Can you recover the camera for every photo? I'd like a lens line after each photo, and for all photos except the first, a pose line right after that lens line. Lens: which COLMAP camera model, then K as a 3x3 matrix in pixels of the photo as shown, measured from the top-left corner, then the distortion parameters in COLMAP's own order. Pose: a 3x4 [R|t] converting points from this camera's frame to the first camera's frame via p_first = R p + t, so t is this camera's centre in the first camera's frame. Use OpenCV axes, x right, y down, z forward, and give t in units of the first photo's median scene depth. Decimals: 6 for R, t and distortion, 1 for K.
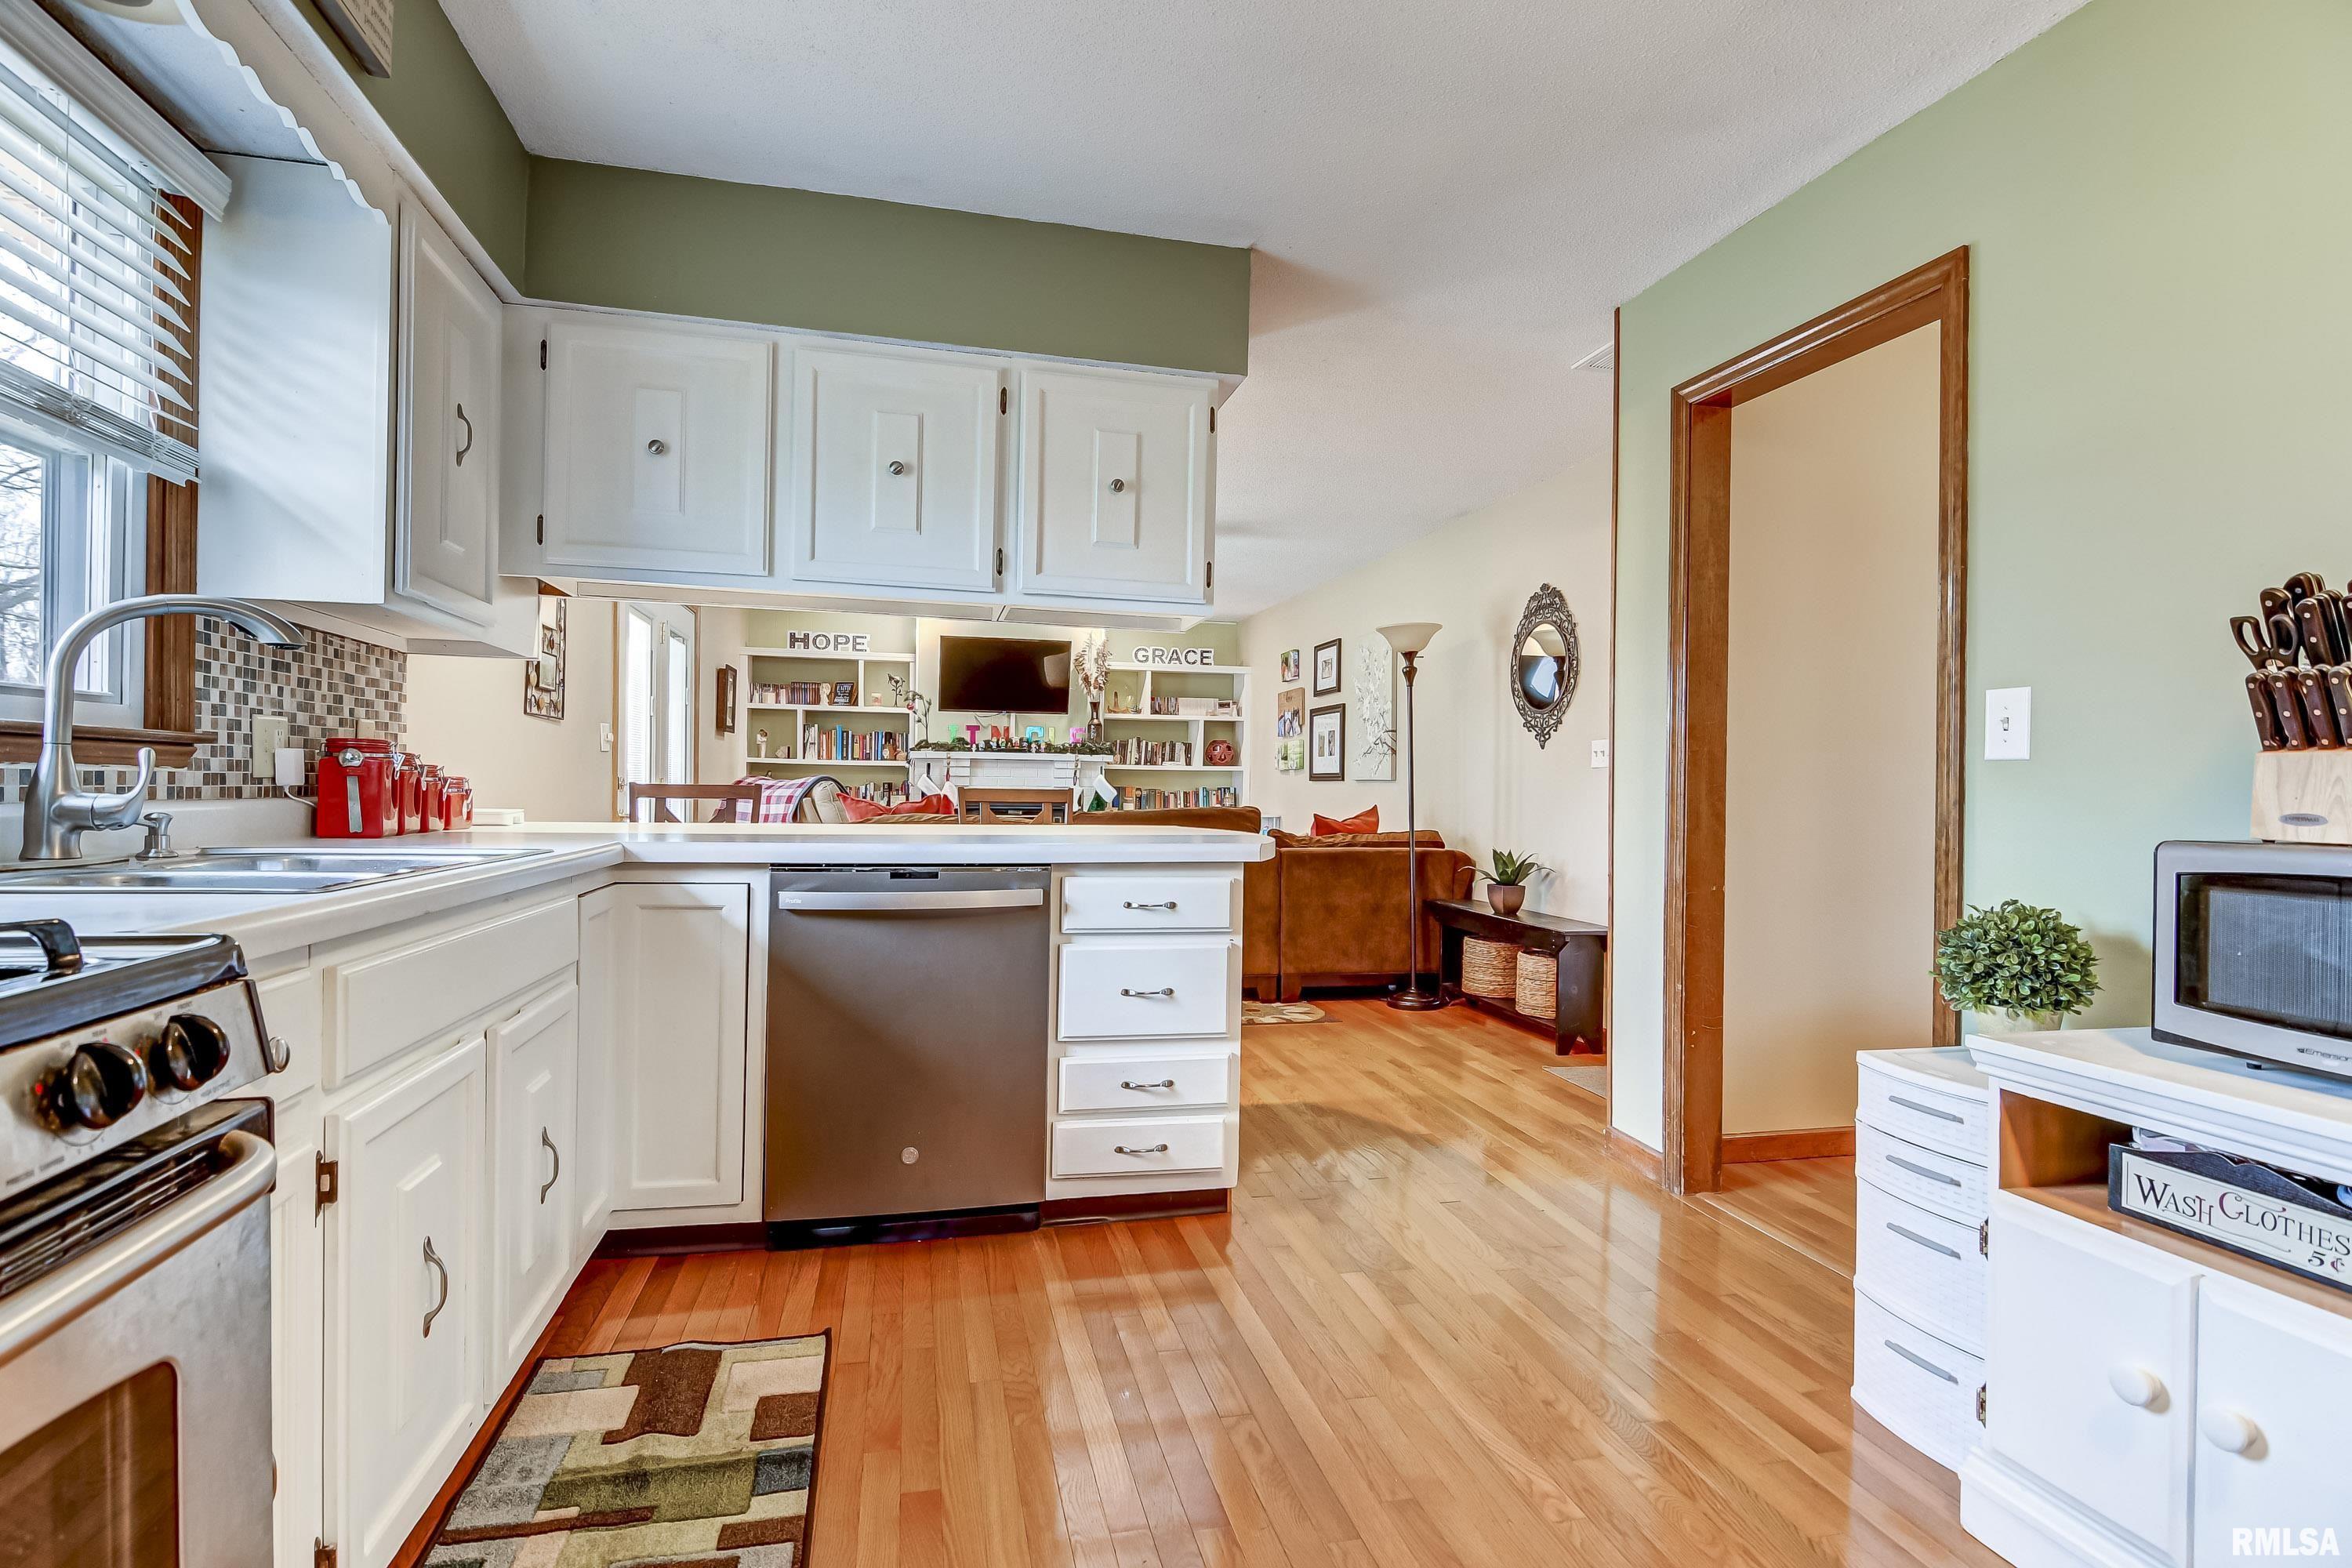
lens RADIAL K [[1132.8, 0, 1165.4], [0, 1132.8, 786.4], [0, 0, 1]] dist [0.001796, -0.005921]
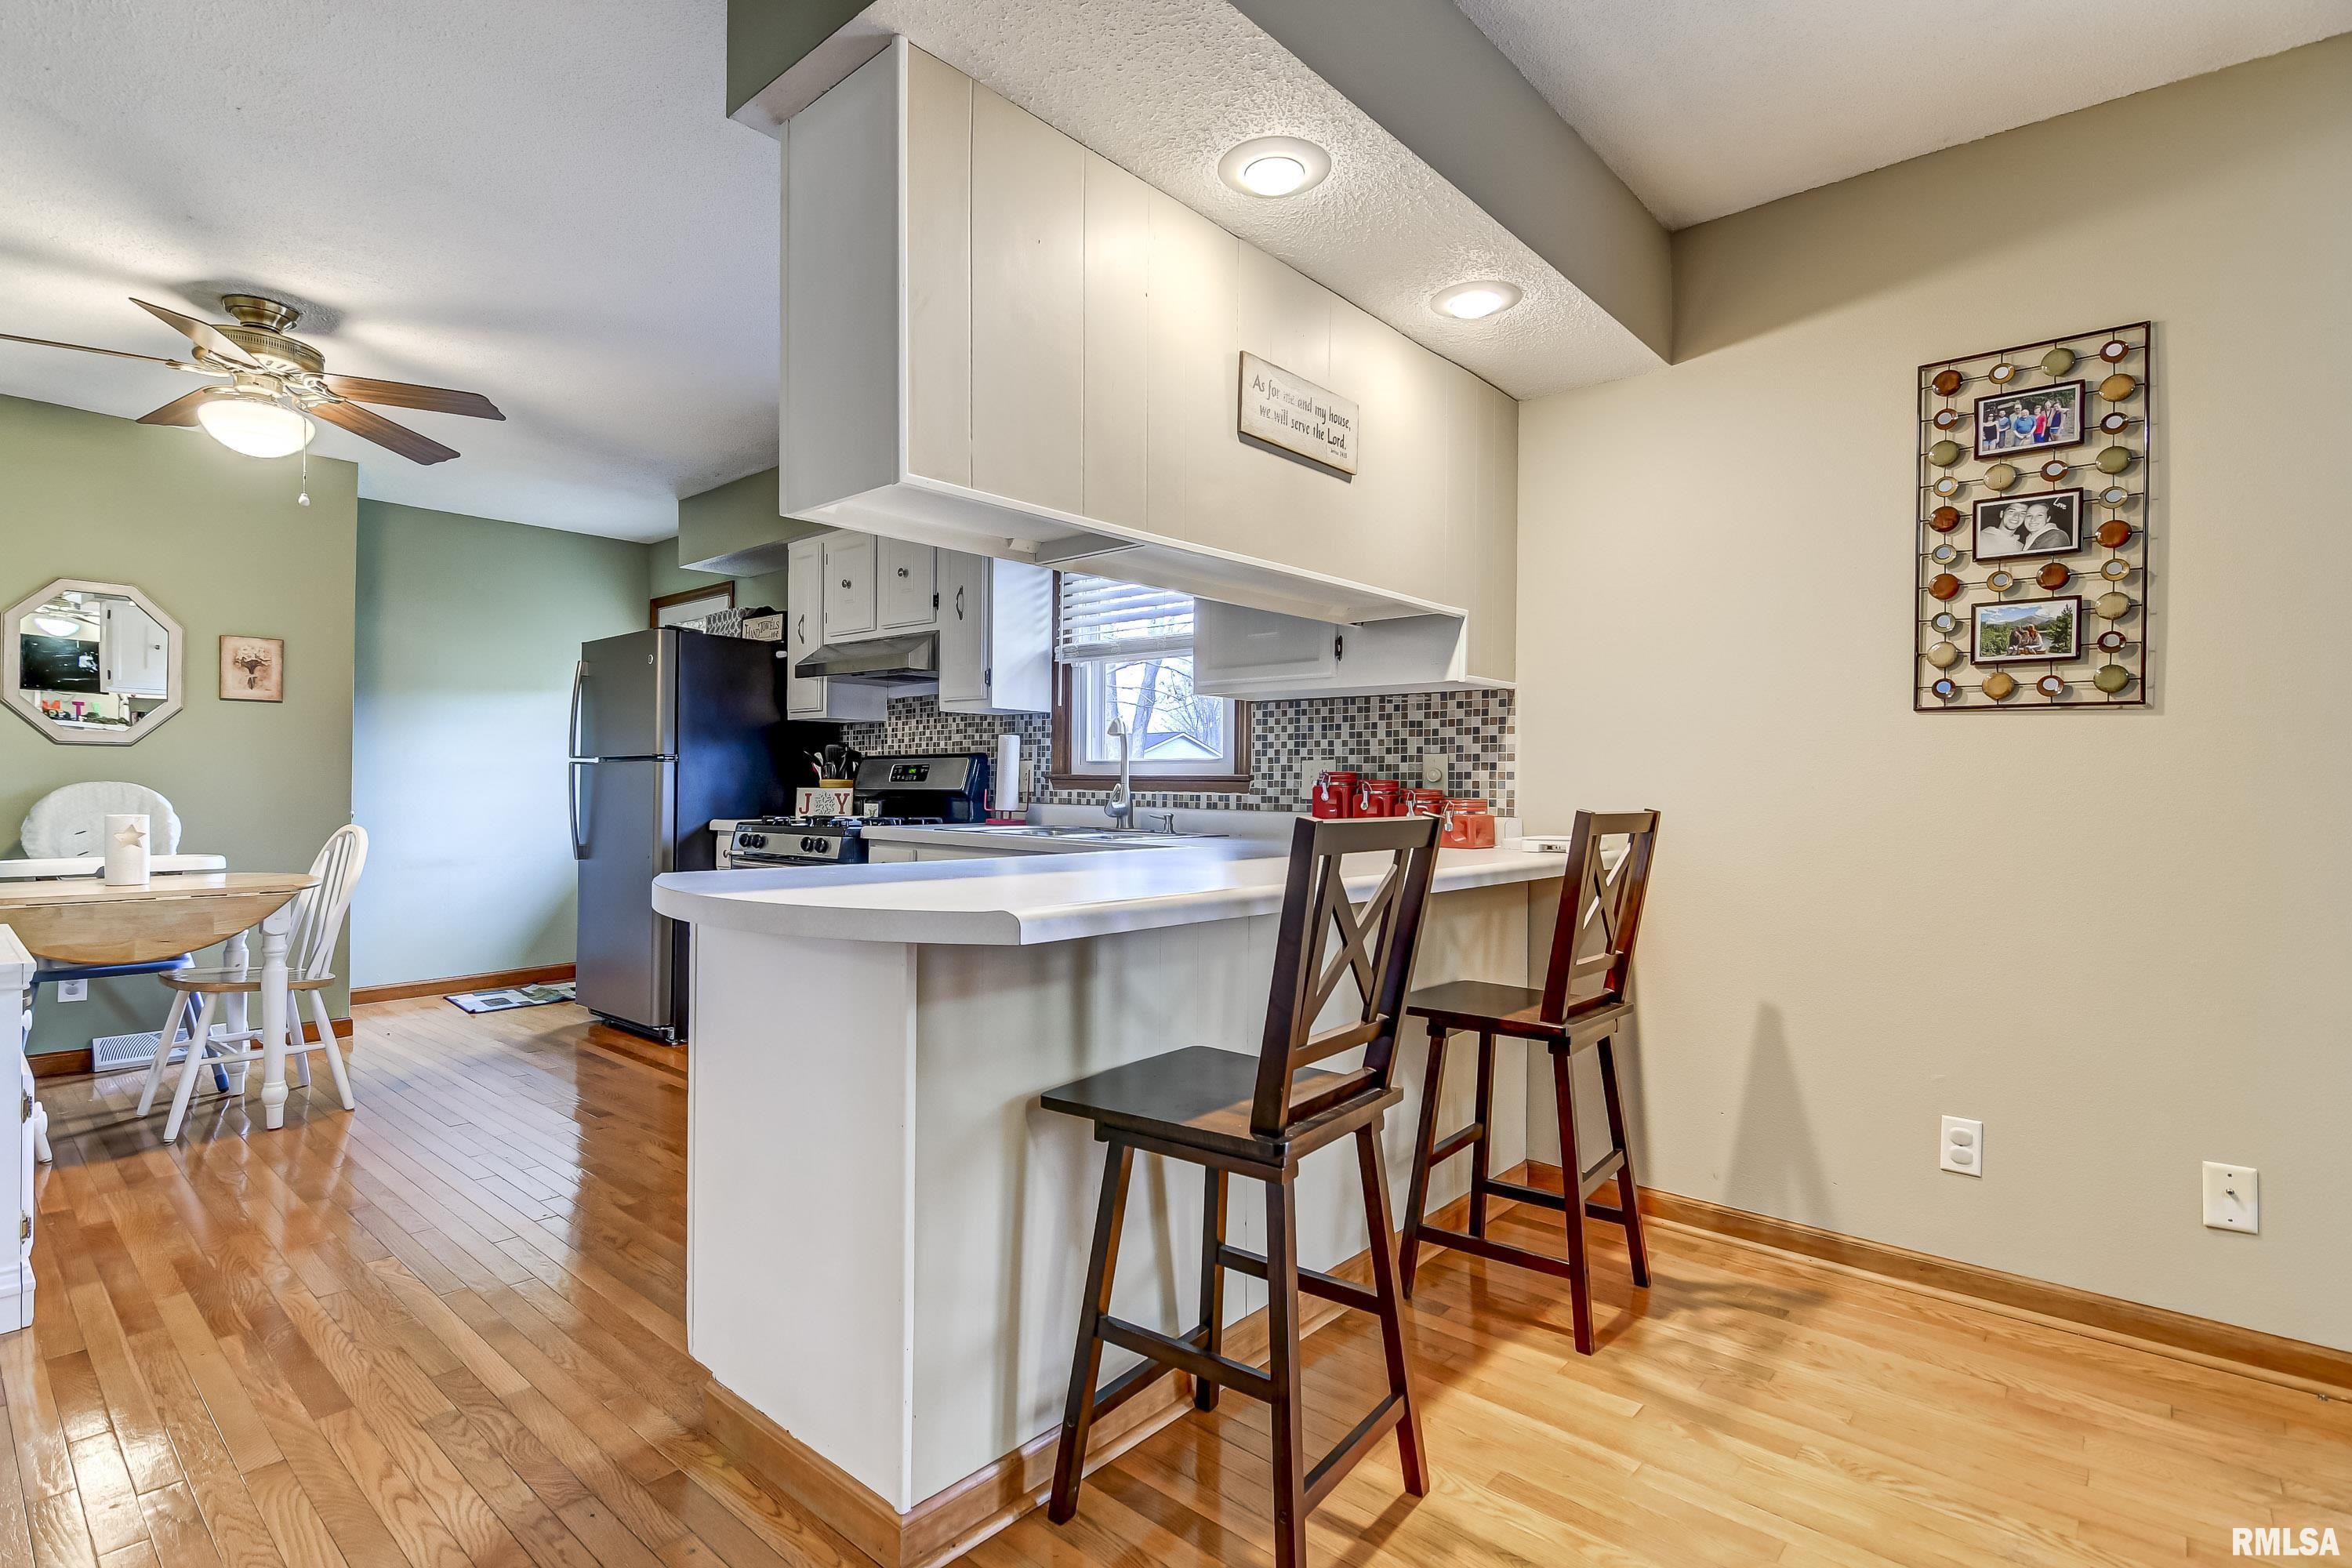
lens RADIAL K [[1132.8, 0, 1165.4], [0, 1132.8, 786.4], [0, 0, 1]] dist [0.001796, -0.005921]
pose [[-0.813121, -0.021516, -0.581696, 0.325862], [-0.020641, 0.999754, -0.008127, -0.009393], [0.581728, 0.005399, -0.813365, 2.324843]]
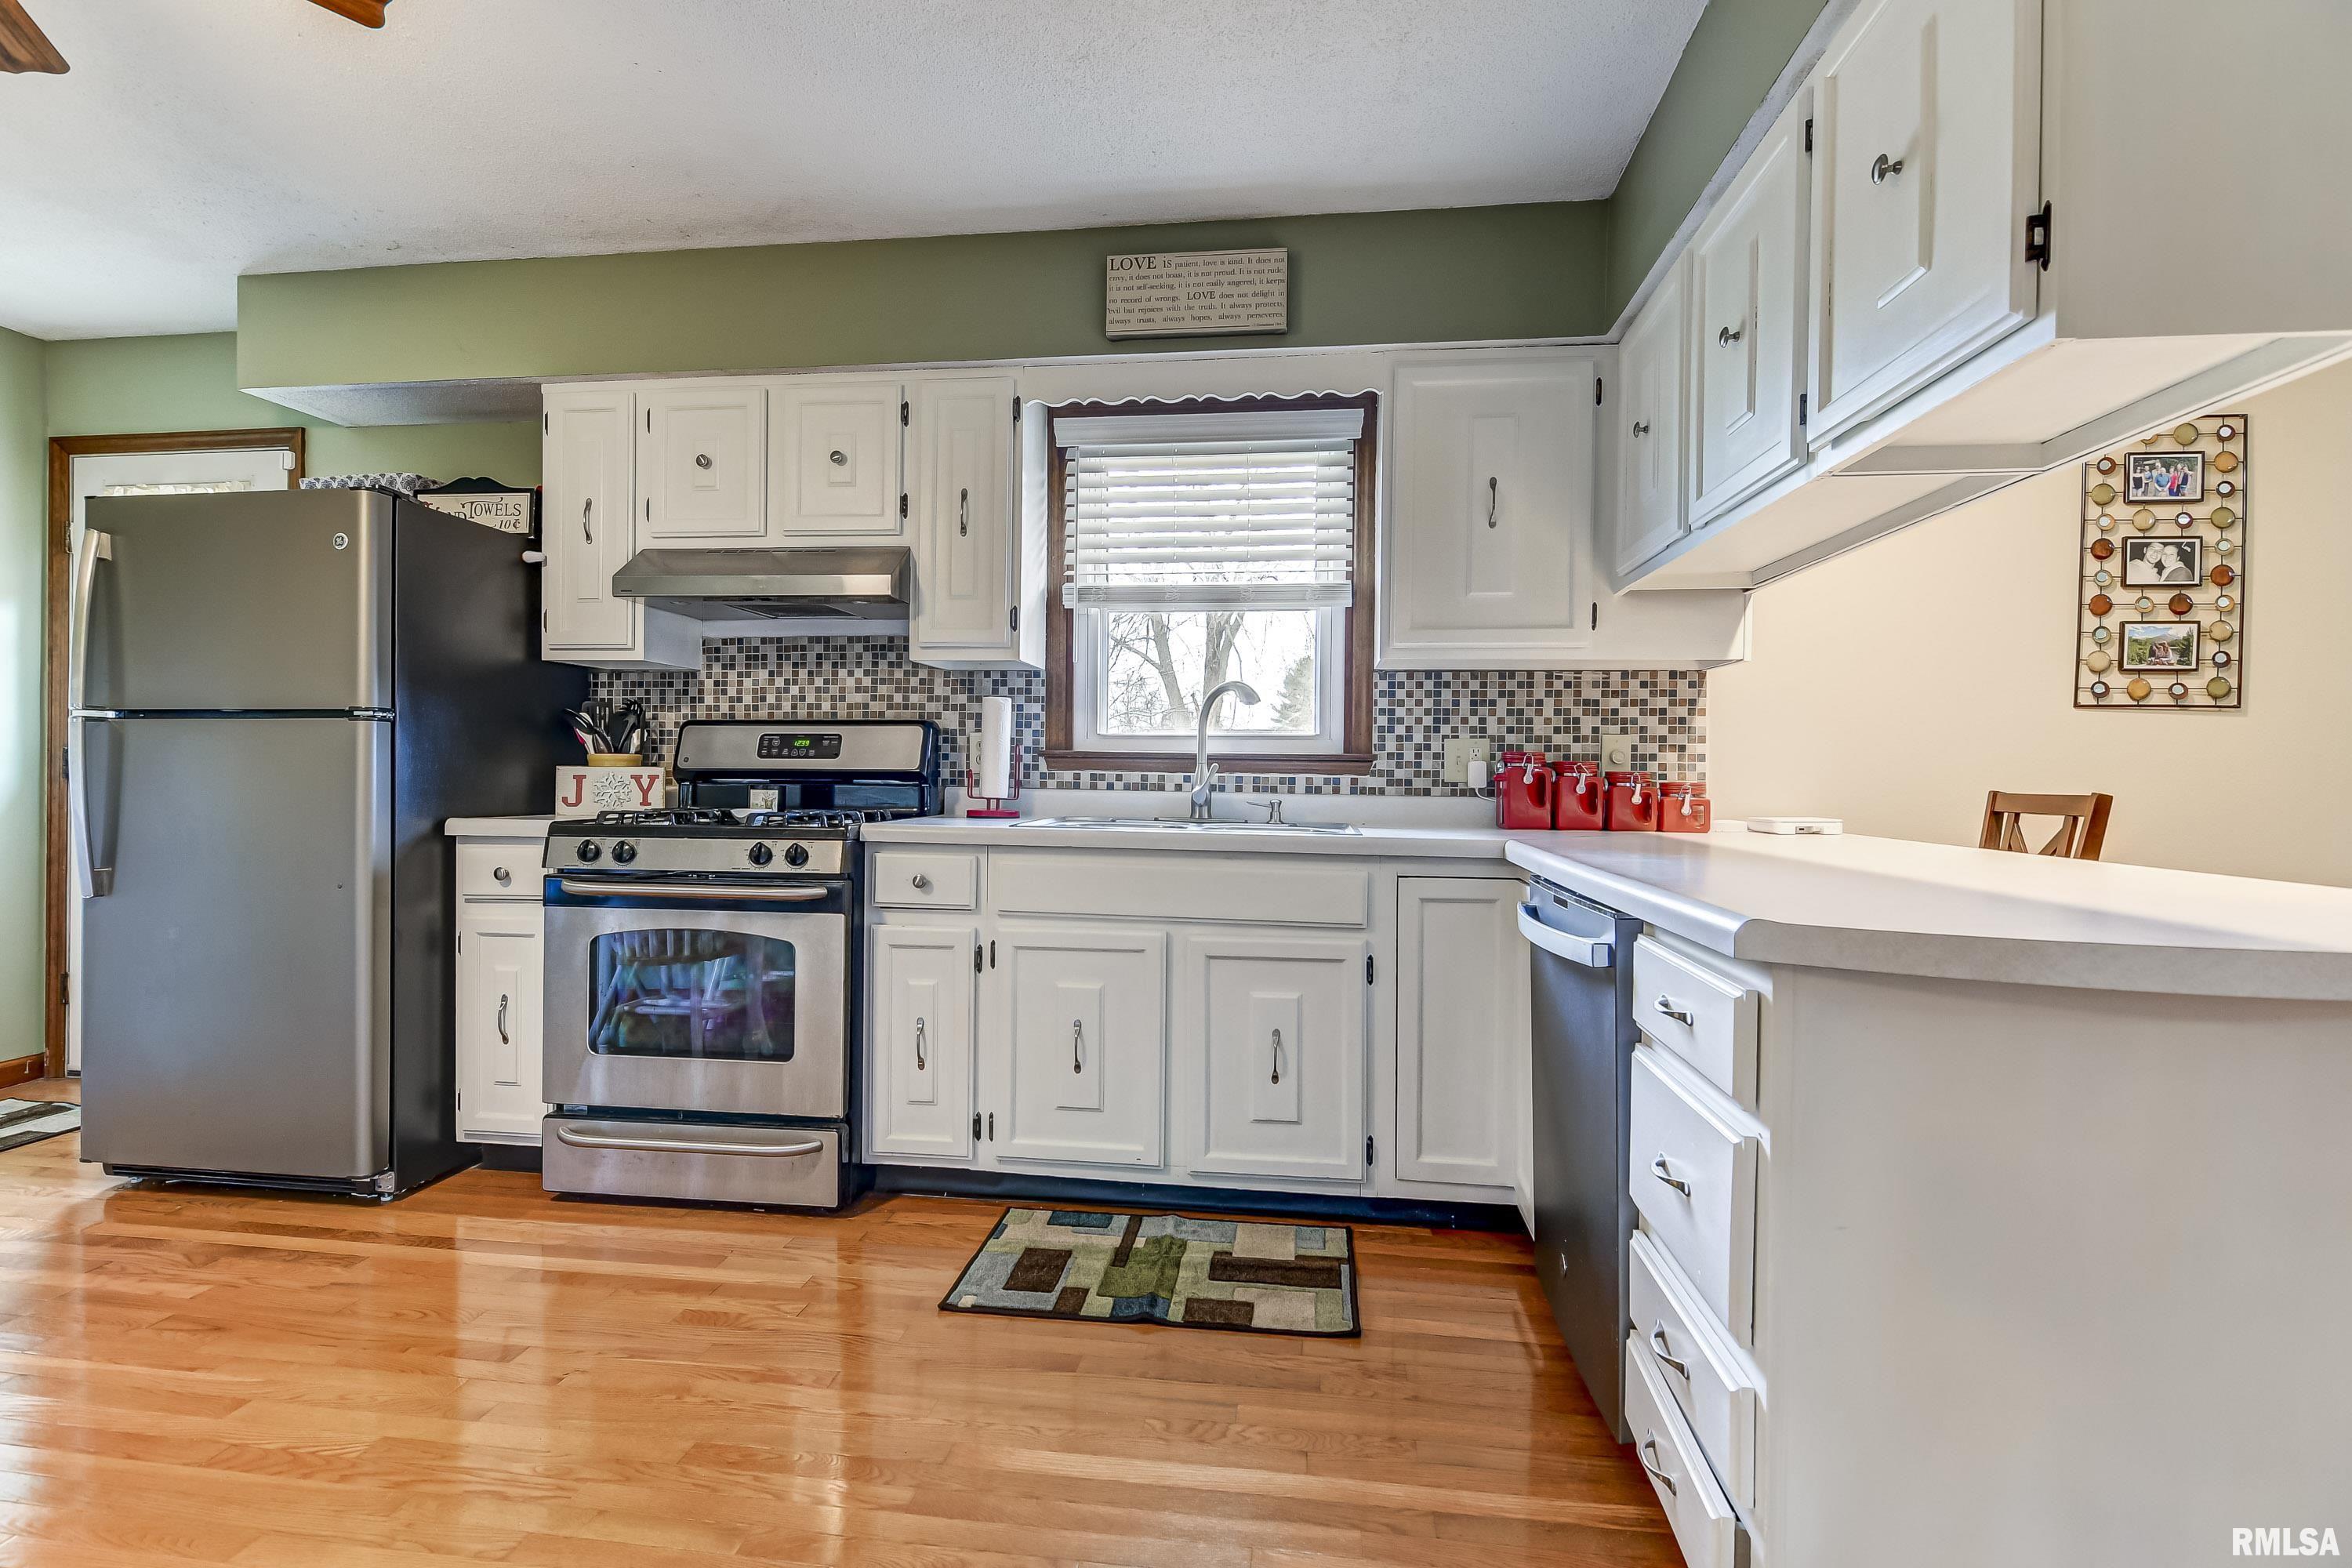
lens RADIAL K [[1132.8, 0, 1165.4], [0, 1132.8, 786.4], [0, 0, 1]] dist [0.001796, -0.005921]
pose [[-0.351593, -0.008957, -0.936110, 0.728984], [-0.016971, 0.999851, -0.003193, 0.008973], [0.935999, 0.014764, -0.351693, 1.233022]]
